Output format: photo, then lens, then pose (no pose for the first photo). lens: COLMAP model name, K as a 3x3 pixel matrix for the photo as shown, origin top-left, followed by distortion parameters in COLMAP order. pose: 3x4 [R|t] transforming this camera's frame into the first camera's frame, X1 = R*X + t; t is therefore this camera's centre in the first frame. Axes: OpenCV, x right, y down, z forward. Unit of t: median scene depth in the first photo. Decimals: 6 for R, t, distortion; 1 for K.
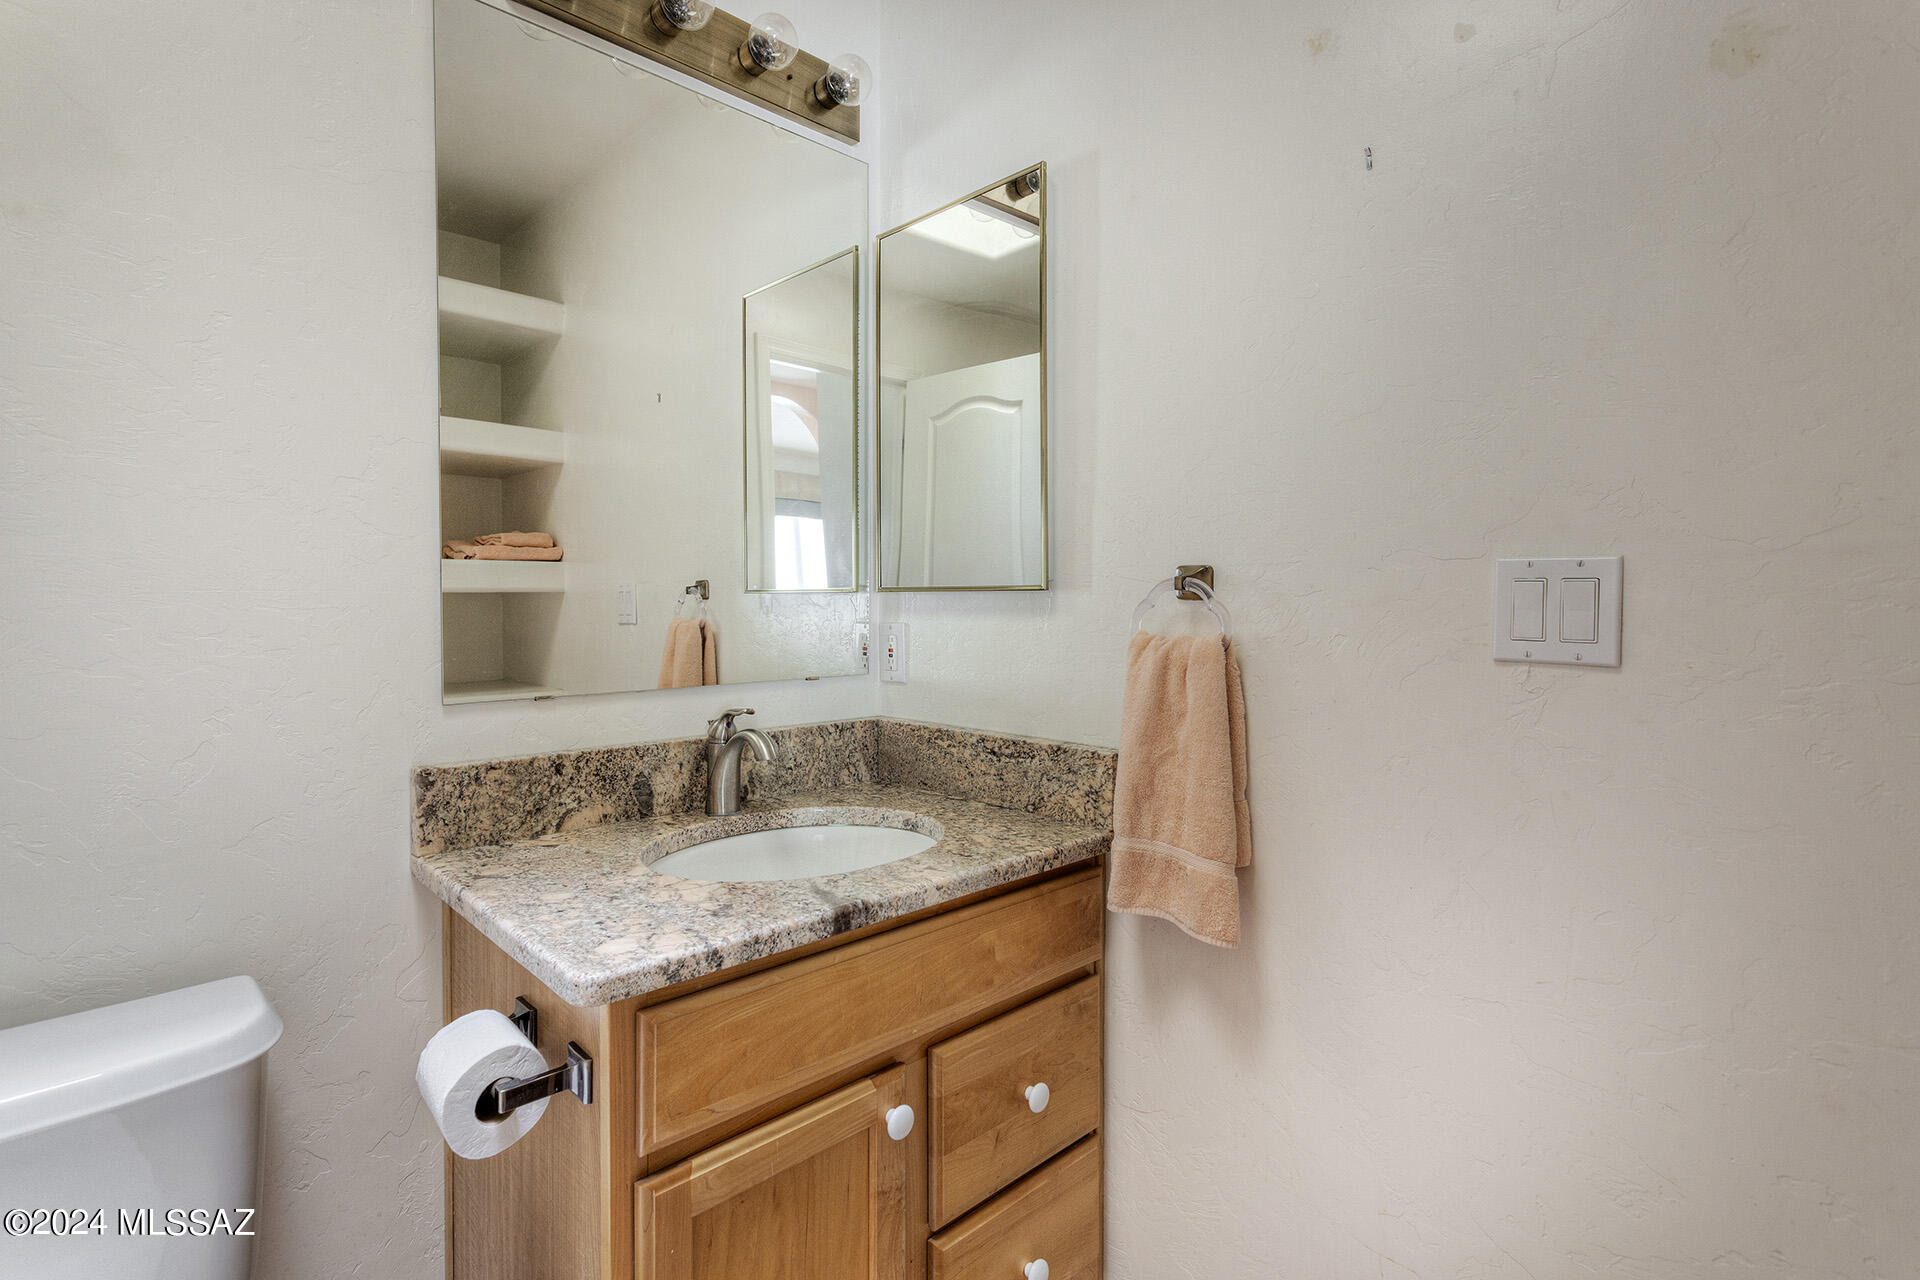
lens RADIAL K [[944.8, 0, 915.5], [0, 944.8, 631.9], [0, 0, 1]] dist [0.001539, 0.001177]
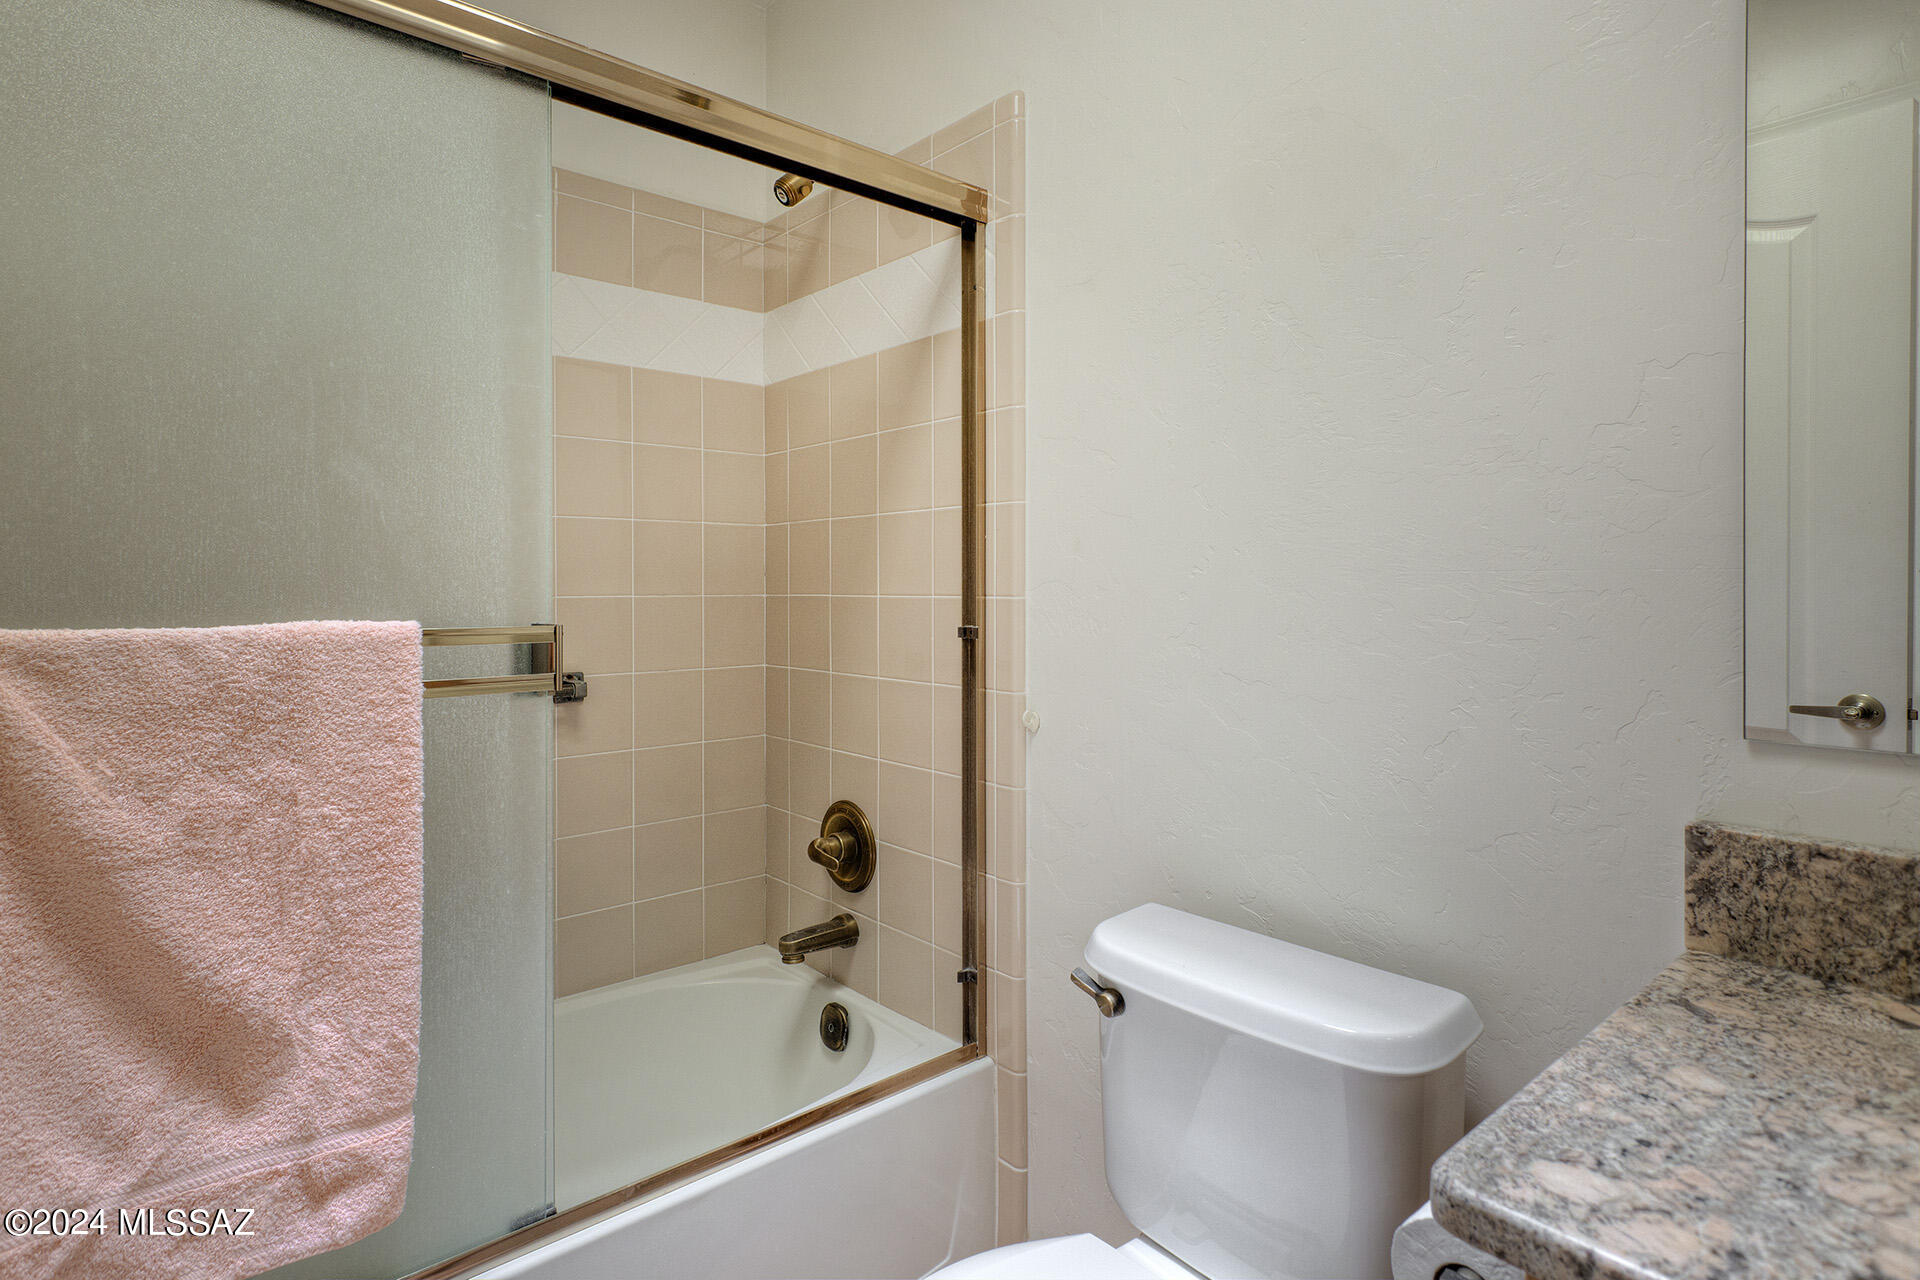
lens RADIAL K [[985.1, 0, 958.5], [0, 985.1, 590.0], [0, 0, 1]] dist [-0.001678, -0.001047]
pose [[-0.047284, 0.008147, -0.998848, 0.225464], [-0.034663, 0.999351, 0.009792, -0.015469], [0.998280, 0.035086, -0.046971, 0.484735]]
